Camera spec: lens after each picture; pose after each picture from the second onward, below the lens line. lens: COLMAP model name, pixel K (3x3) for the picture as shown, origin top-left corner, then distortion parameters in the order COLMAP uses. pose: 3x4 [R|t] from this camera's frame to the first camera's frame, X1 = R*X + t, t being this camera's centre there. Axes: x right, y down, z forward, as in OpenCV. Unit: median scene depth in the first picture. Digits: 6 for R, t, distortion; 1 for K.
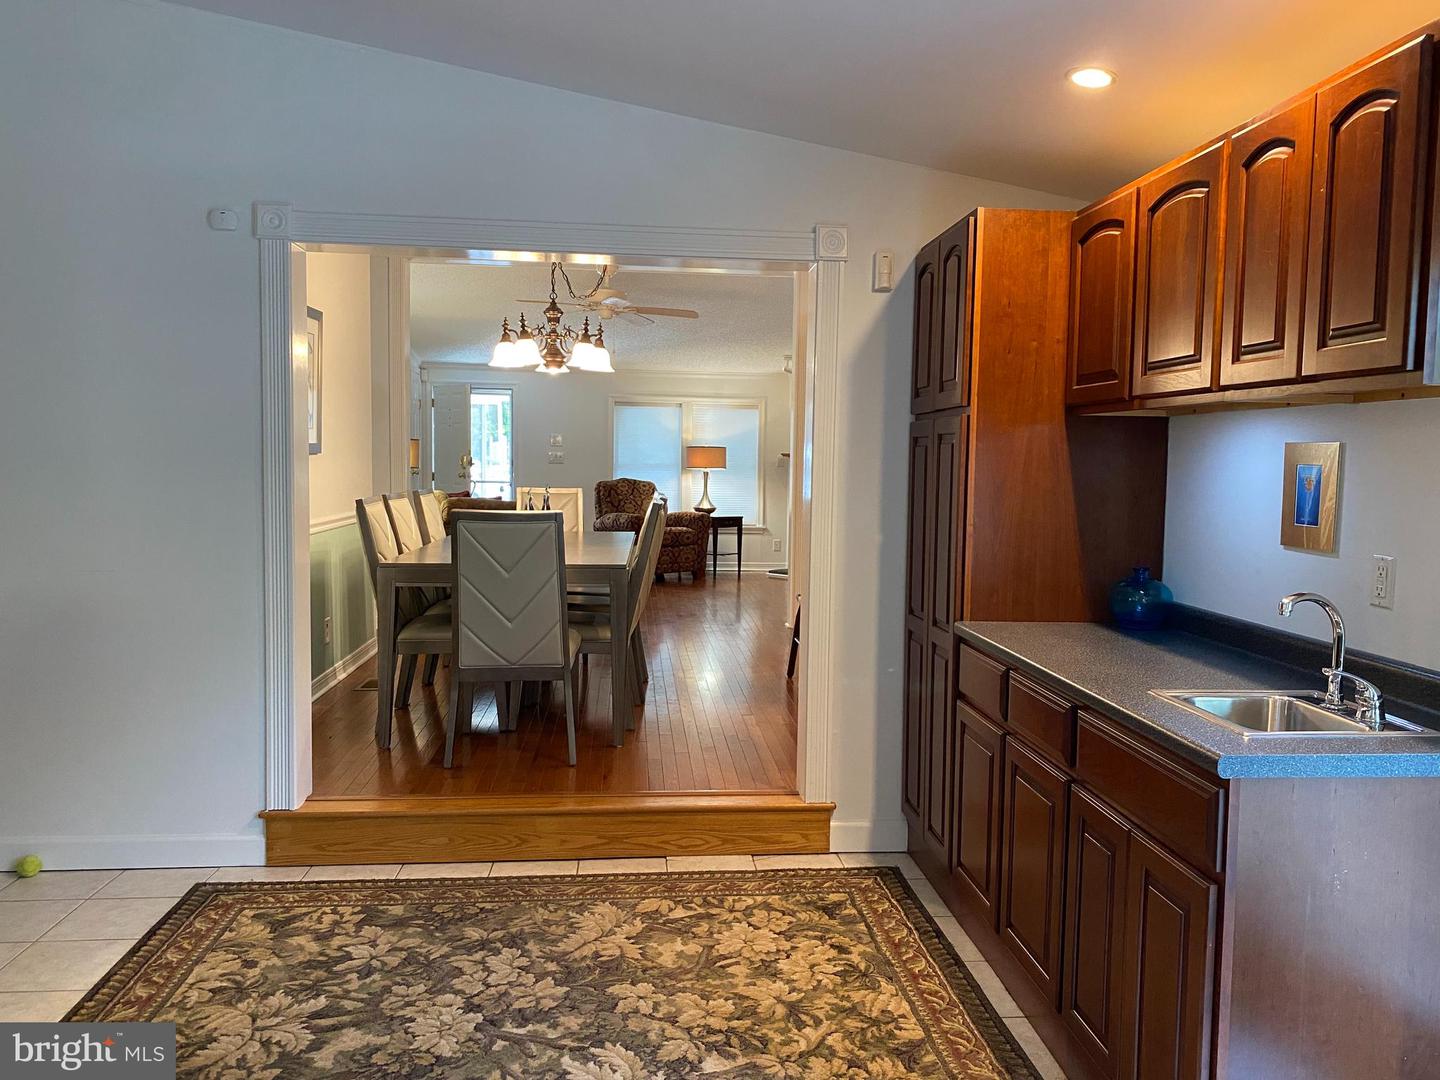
lens RADIAL K [[1086.3, 0, 720.0], [0, 1086.3, 540.0], [0, 0, 1]] dist [0.073938, -0.124363]
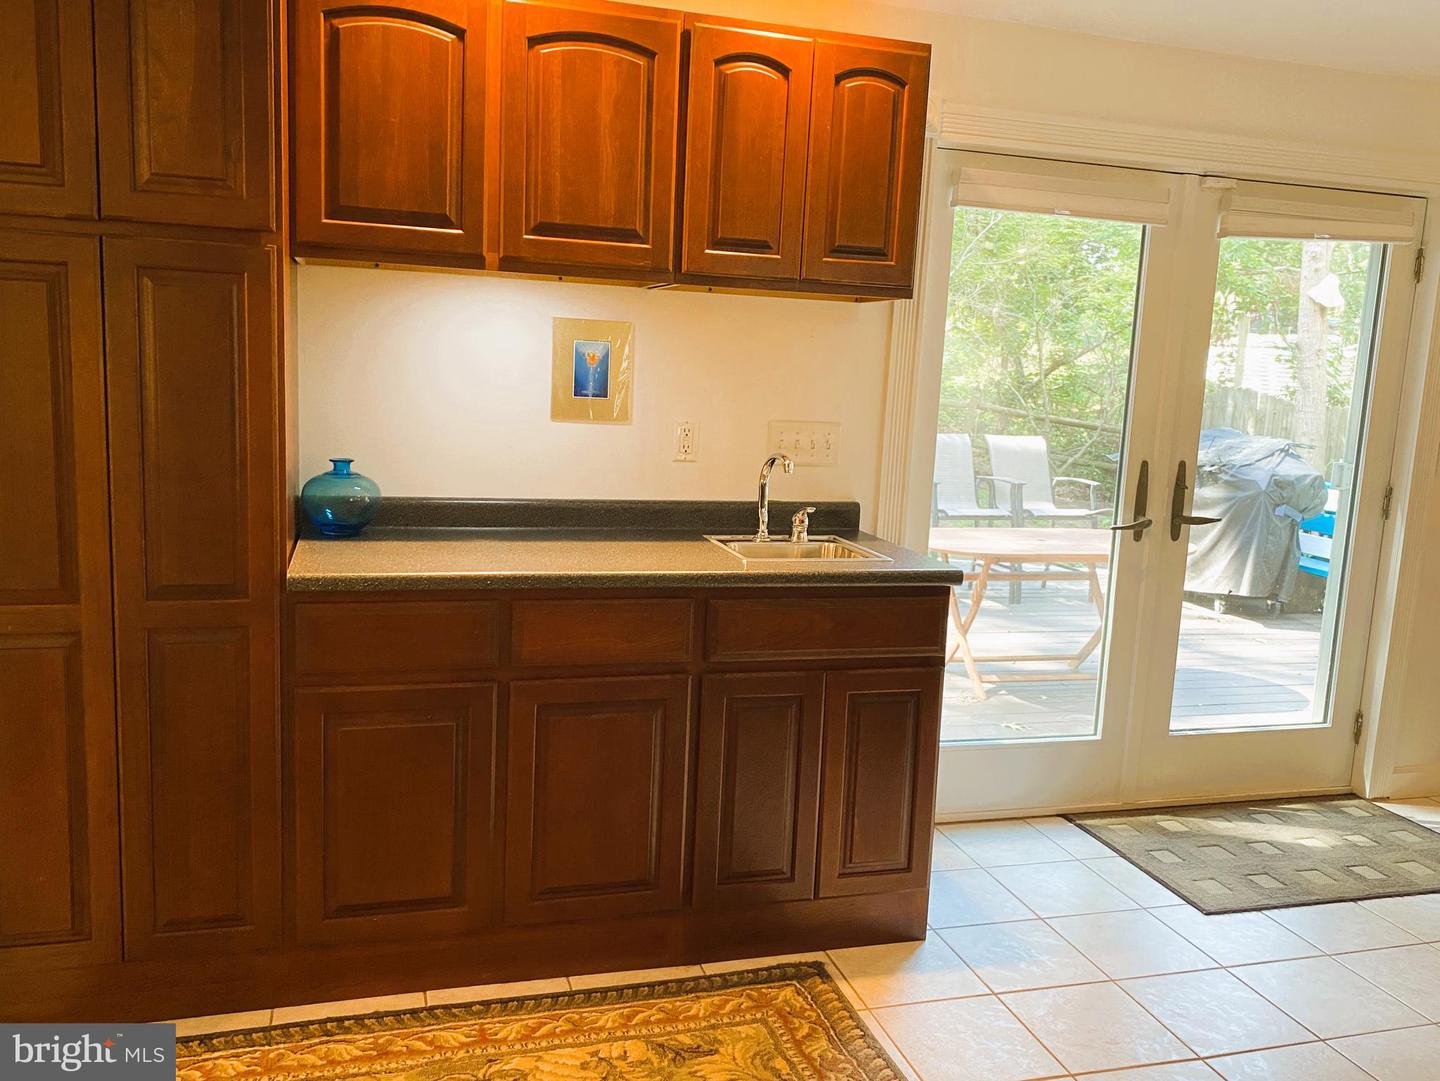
lens RADIAL K [[1230.2, 0, 720.0], [0, 1230.2, 540.5], [0, 0, 1]] dist [-0.006039, 0.001842]
pose [[-0.182842, -0.202460, 0.962070, -0.652174], [0.022792, 0.977431, 0.210024, -0.122366], [-0.982878, 0.060329, -0.174101, 1.062713]]
